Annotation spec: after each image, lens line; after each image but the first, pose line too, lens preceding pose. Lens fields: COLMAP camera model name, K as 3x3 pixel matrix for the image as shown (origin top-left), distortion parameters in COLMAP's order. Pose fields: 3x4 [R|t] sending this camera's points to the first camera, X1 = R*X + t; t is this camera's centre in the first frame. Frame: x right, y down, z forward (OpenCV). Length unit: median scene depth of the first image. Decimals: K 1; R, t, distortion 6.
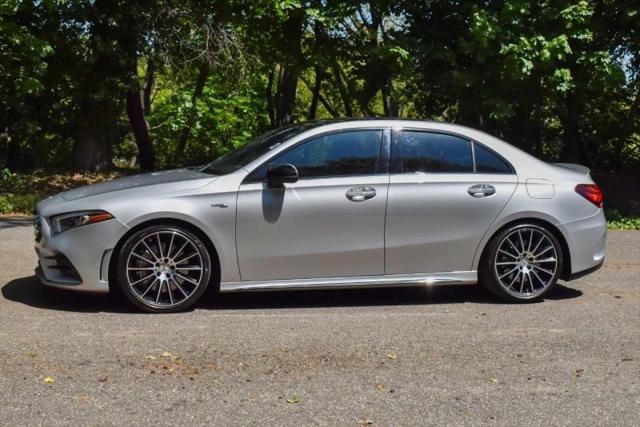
lens RADIAL K [[864.2, 0, 357.8], [0, 864.2, 213.5], [0, 0, 1]] dist [-0.042286, -0.059548]
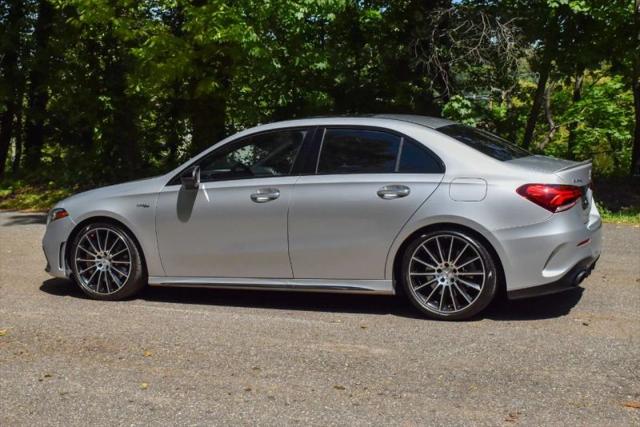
lens RADIAL K [[962.0, 0, 350.7], [0, 962.0, 214.1], [0, 0, 1]] dist [-0.034747, -0.031826]
pose [[0.798087, 0.012785, -0.602407, 0.759602], [-0.015220, 0.999884, 0.001057, -0.003608], [0.602350, 0.008325, 0.798189, 0.179818]]
